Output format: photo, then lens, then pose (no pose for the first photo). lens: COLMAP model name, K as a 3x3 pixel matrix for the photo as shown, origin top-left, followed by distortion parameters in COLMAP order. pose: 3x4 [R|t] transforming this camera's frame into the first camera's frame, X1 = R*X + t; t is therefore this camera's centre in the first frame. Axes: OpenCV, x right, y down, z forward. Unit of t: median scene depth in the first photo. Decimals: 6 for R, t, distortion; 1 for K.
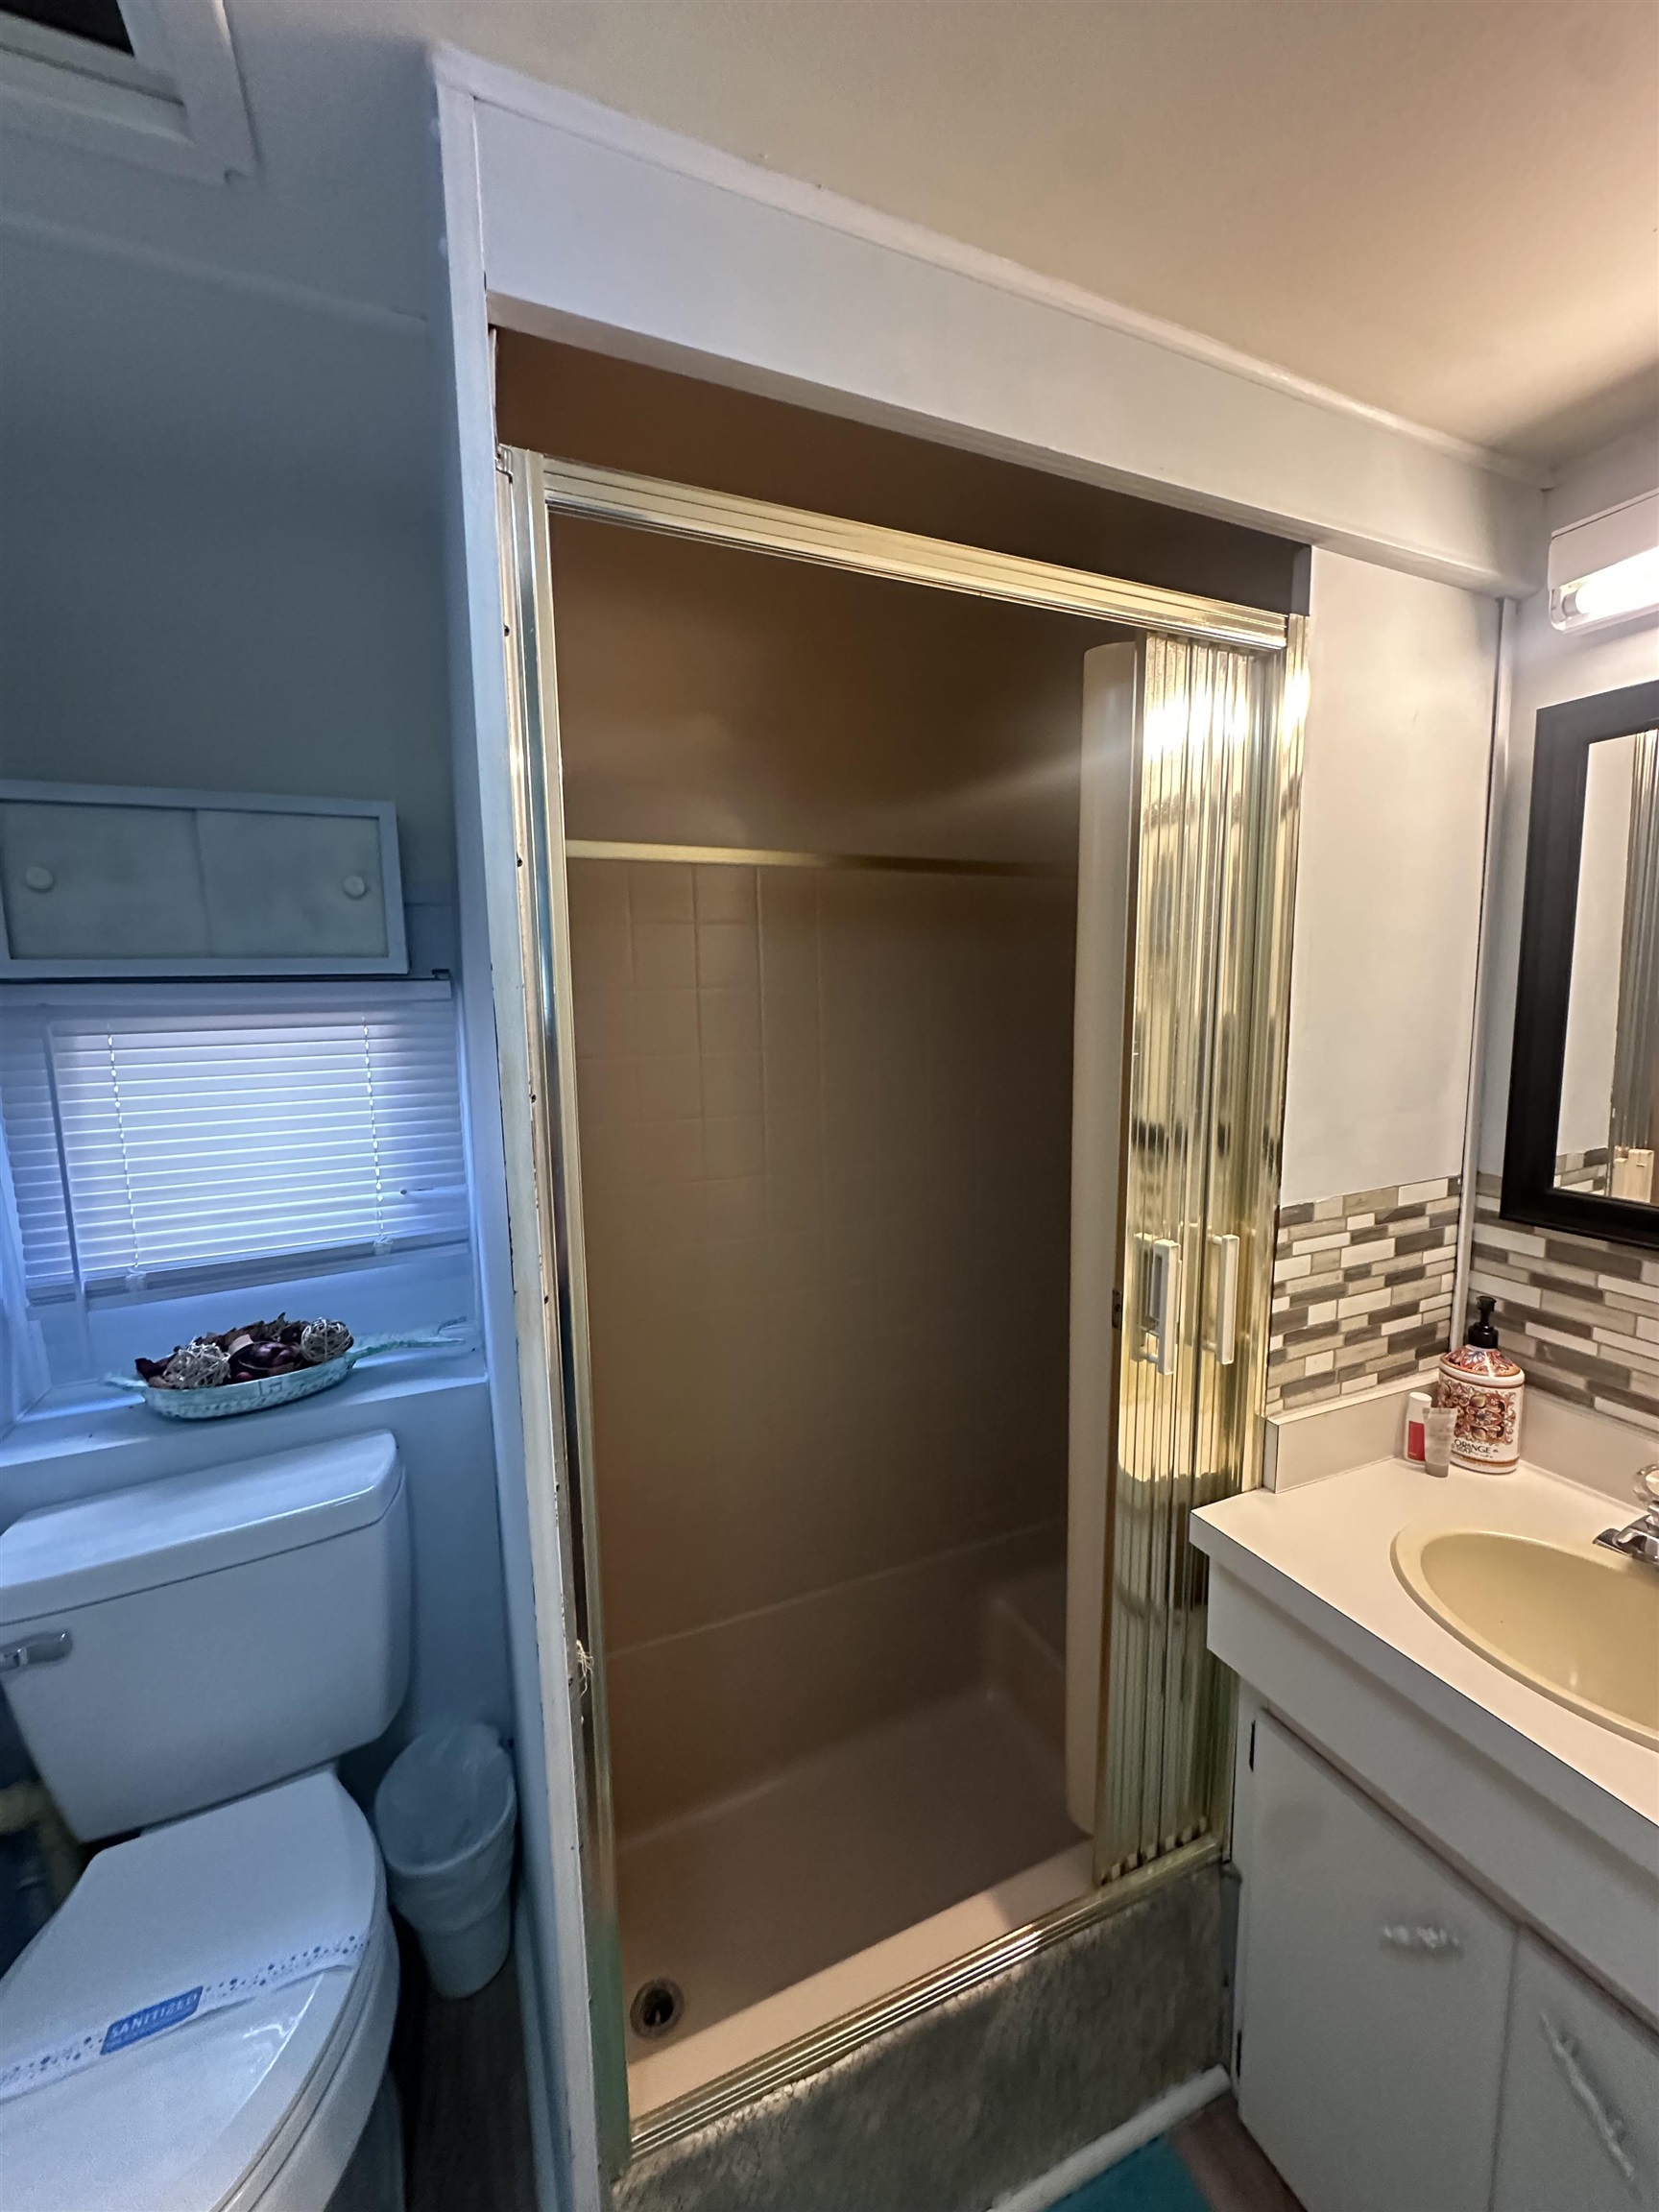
lens RADIAL K [[876.8, 0, 829.5], [0, 876.8, 1106.0], [0, 0, 1]] dist [-0.006025, 0.000193]
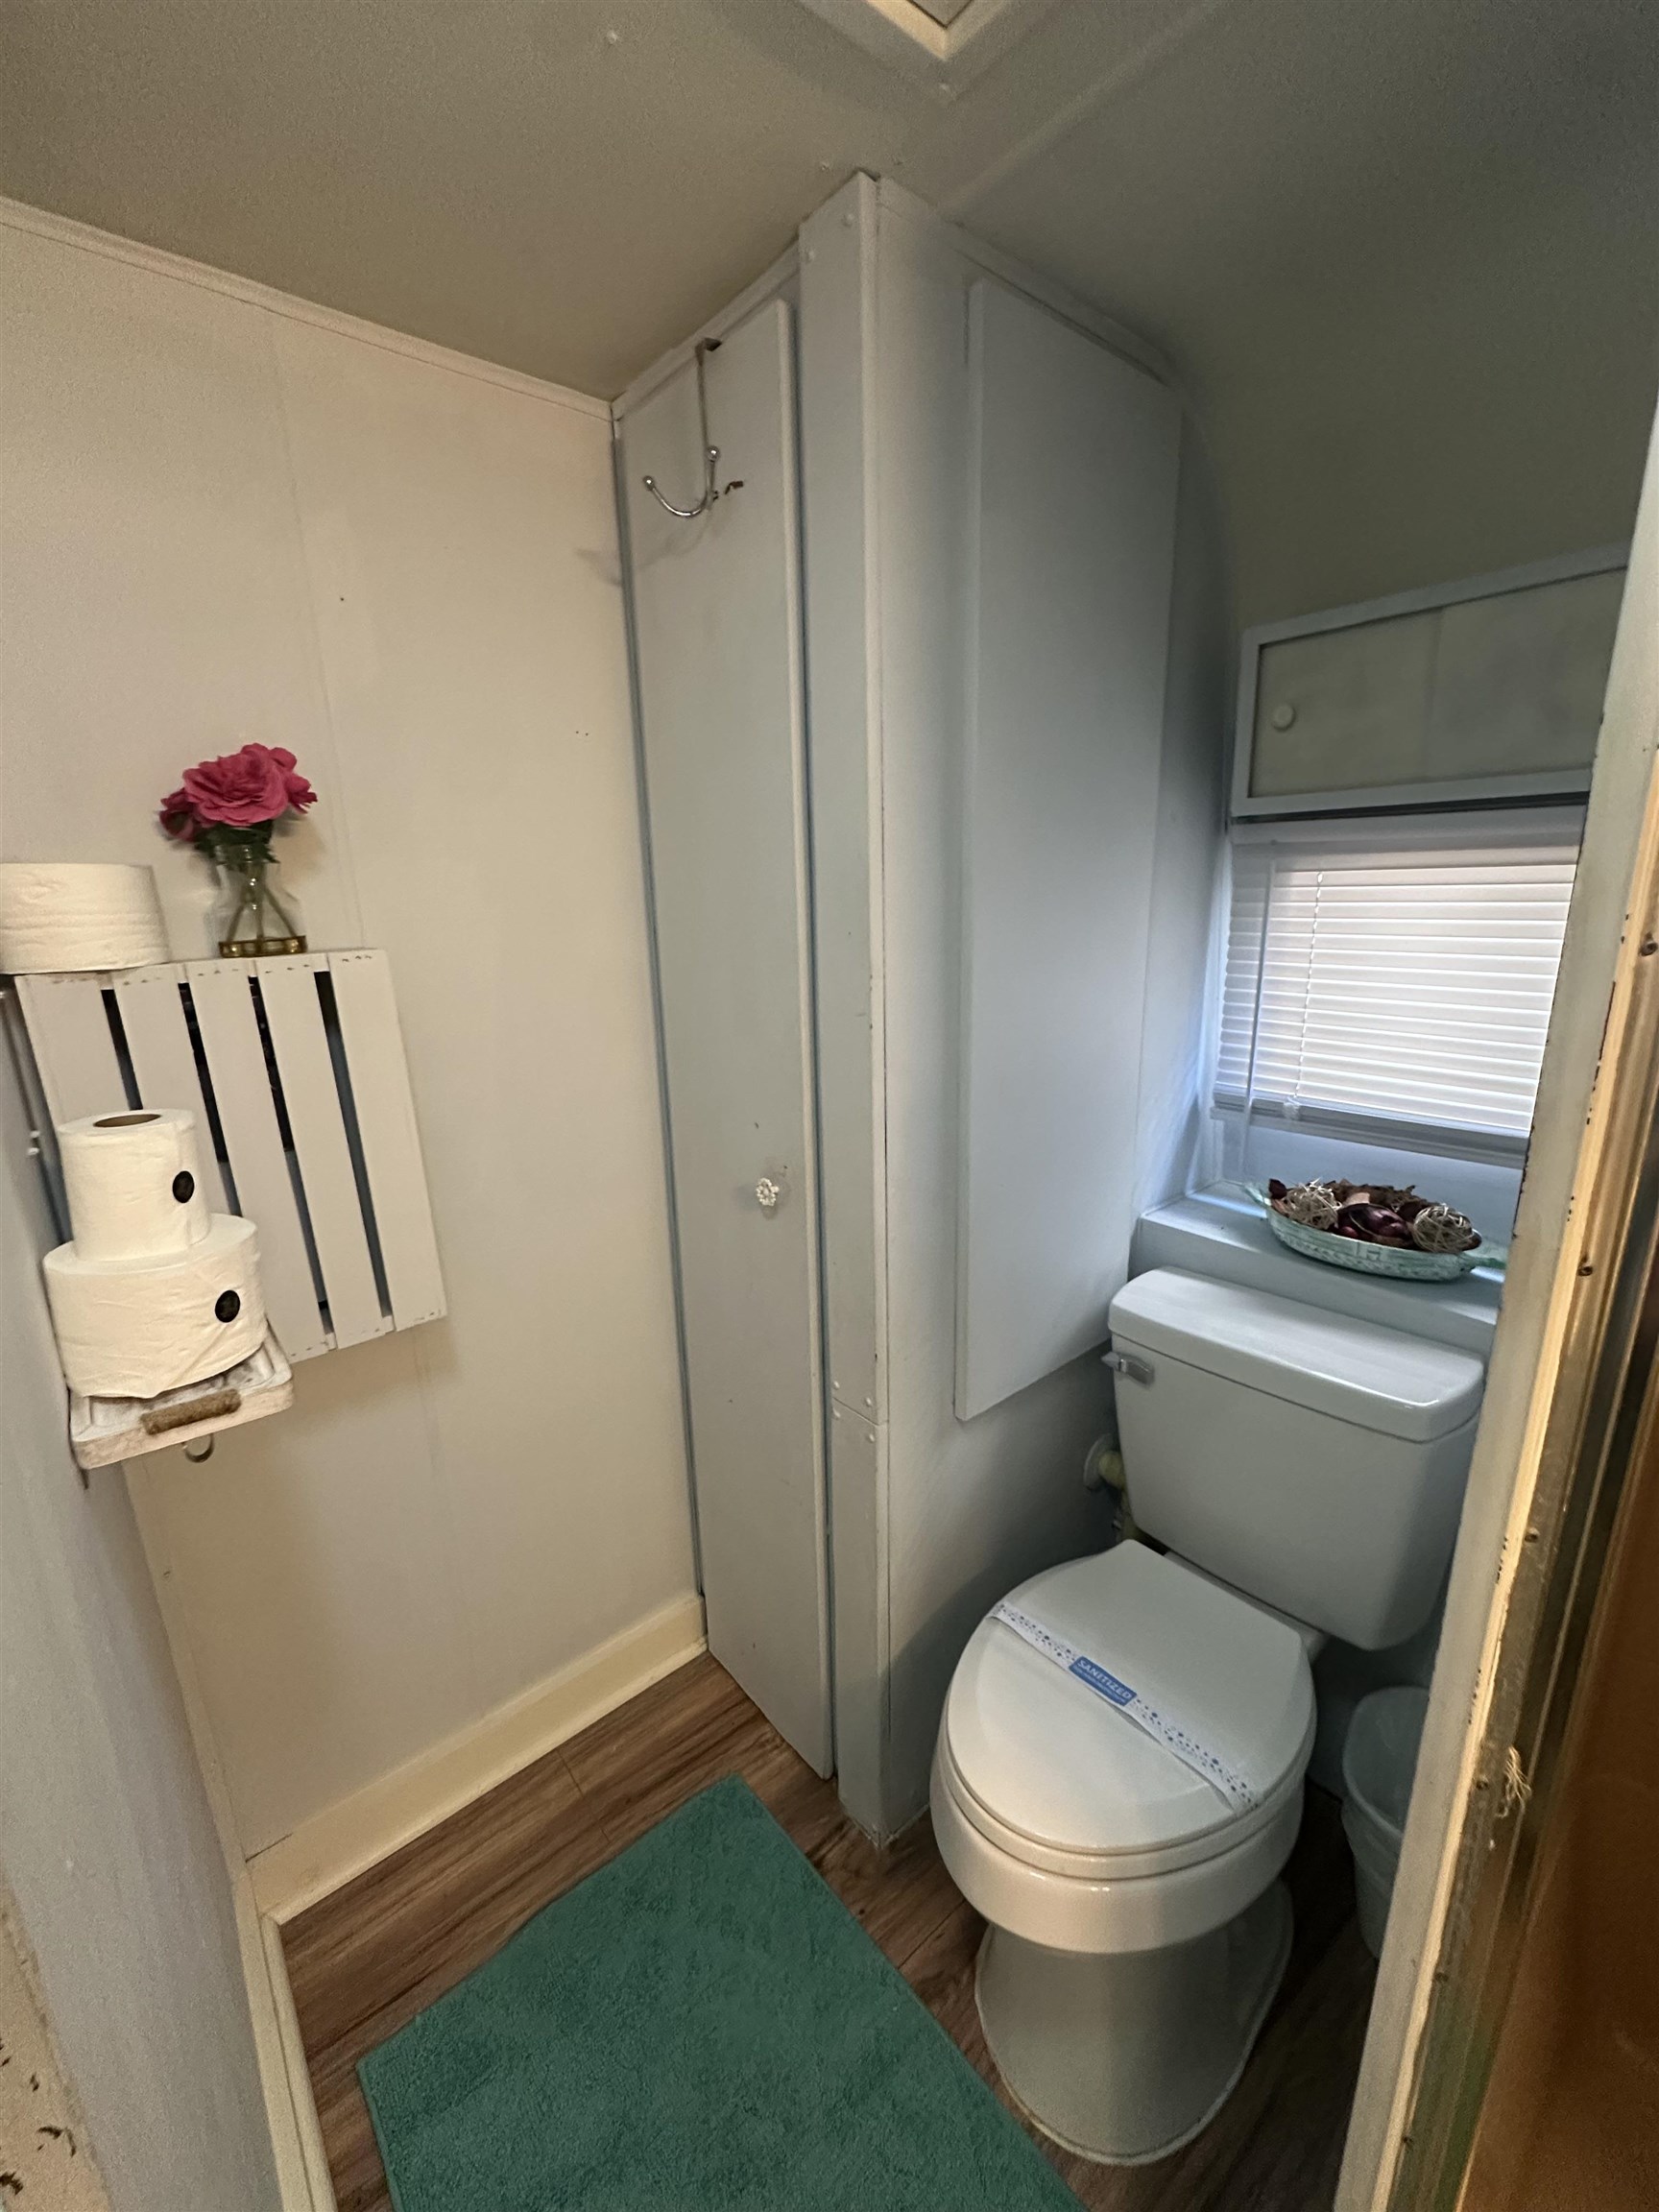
lens RADIAL K [[876.8, 0, 829.5], [0, 876.8, 1106.0], [0, 0, 1]] dist [-0.006025, 0.000193]
pose [[0.279294, 0.252796, -0.926331, 0.038197], [-0.104135, 0.967006, 0.232499, 0.006400], [0.954542, 0.031527, 0.296403, 0.150066]]
